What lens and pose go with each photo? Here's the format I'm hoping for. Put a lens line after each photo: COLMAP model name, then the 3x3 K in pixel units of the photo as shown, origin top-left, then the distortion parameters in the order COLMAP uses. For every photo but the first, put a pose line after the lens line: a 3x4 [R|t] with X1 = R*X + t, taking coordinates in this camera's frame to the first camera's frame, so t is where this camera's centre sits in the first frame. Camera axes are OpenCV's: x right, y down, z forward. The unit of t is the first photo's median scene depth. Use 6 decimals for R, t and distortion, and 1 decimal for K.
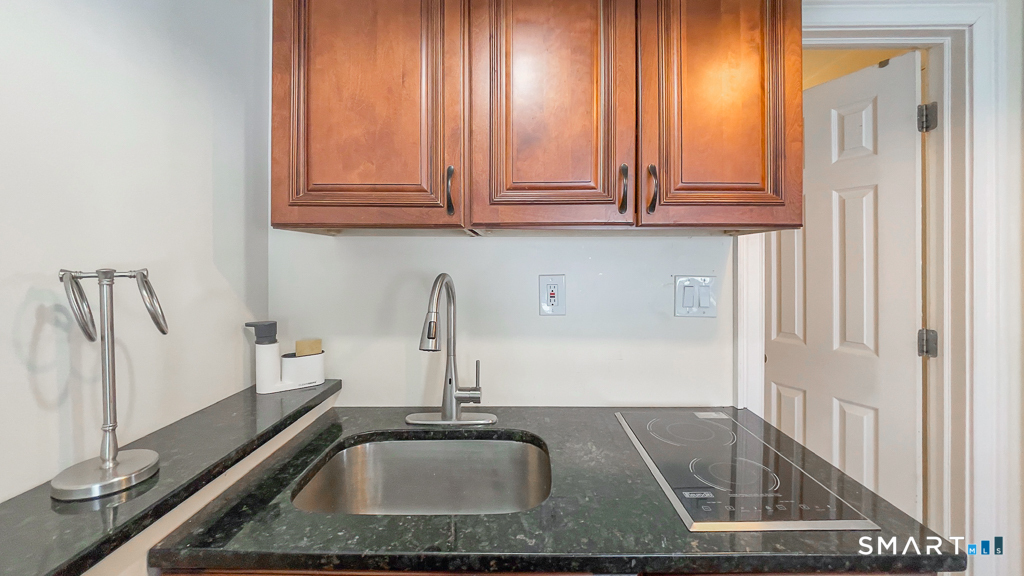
lens RADIAL K [[427.0, 0, 512.1], [0, 427.0, 267.4], [0, 0, 1]] dist [-0.001761, -0.000128]
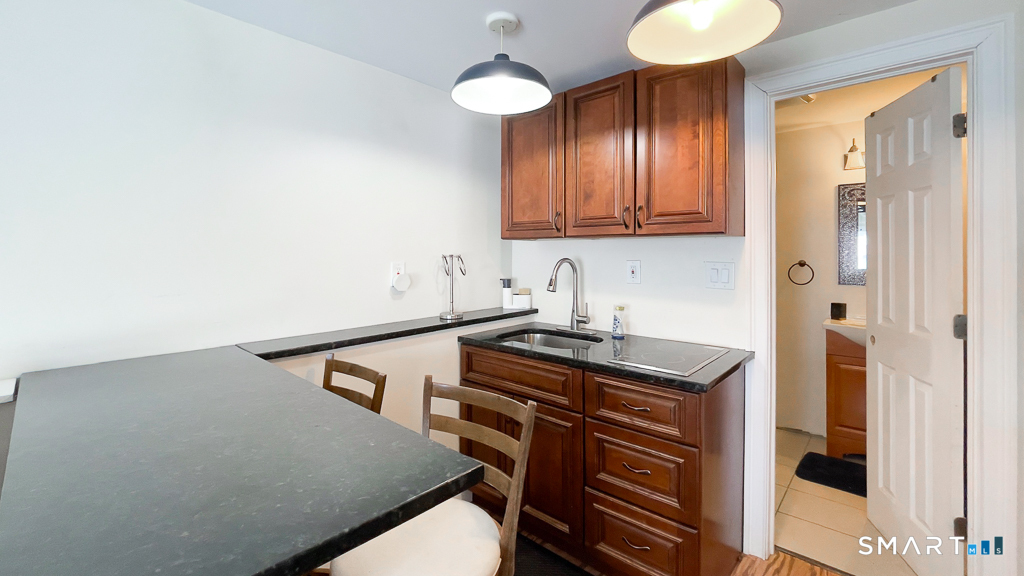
lens RADIAL K [[420.1, 0, 510.0], [0, 420.1, 279.8], [0, 0, 1]] dist [0.000750, 0.000004]
pose [[0.749705, 0.043747, -0.660325, 1.158276], [-0.011580, 0.998527, 0.053006, 0.012999], [0.661671, -0.032092, 0.749107, -0.868215]]
